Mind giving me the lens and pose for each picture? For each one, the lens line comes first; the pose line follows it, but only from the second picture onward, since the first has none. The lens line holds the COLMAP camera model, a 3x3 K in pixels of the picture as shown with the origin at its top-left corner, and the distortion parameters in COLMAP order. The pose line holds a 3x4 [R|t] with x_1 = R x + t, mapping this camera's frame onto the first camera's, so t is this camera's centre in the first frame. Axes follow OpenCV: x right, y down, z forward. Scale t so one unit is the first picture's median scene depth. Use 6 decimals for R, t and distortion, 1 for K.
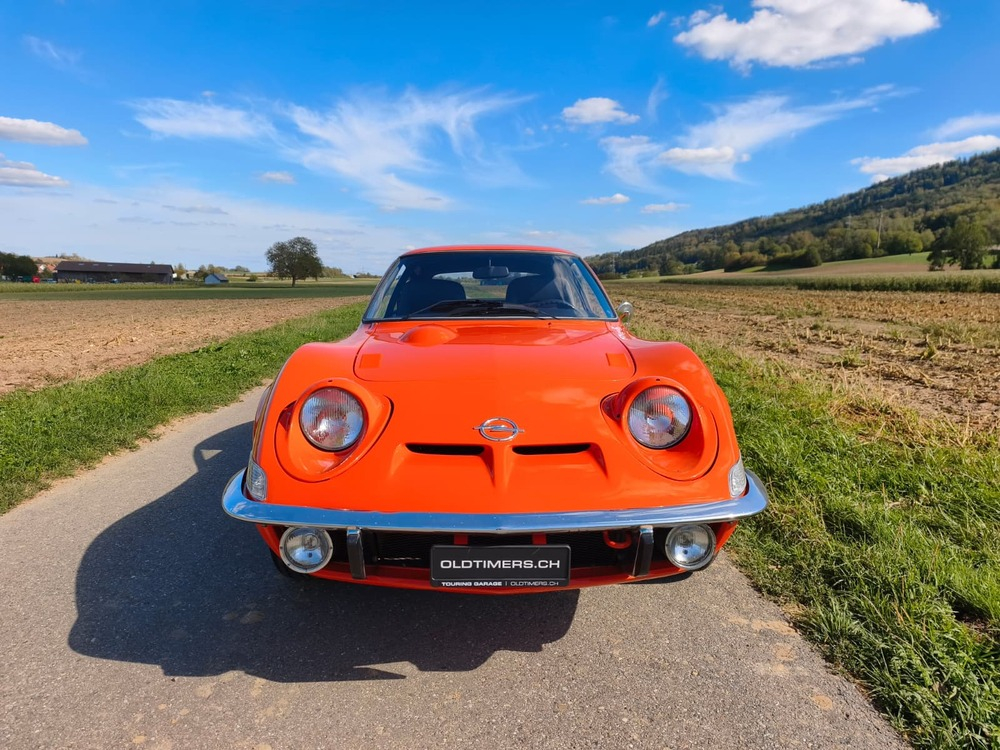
lens RADIAL K [[675.6, 0, 499.7], [0, 675.6, 383.1], [0, 0, 1]] dist [0.016365, -0.016504]
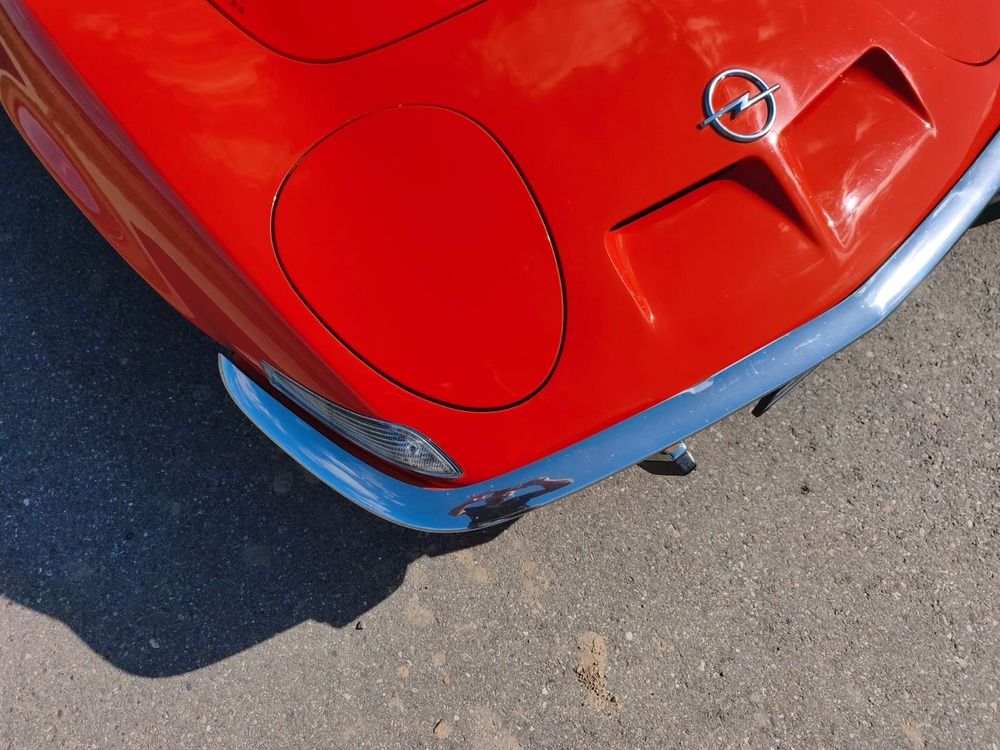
lens RADIAL K [[675.6, 0, 499.7], [0, 675.6, 383.1], [0, 0, 1]] dist [0.016365, -0.016504]
pose [[0.808114, -0.552535, 0.204100, -0.320932], [0.173438, 0.554349, 0.814013, -0.226570], [-0.562914, -0.622416, 0.543808, 0.605968]]
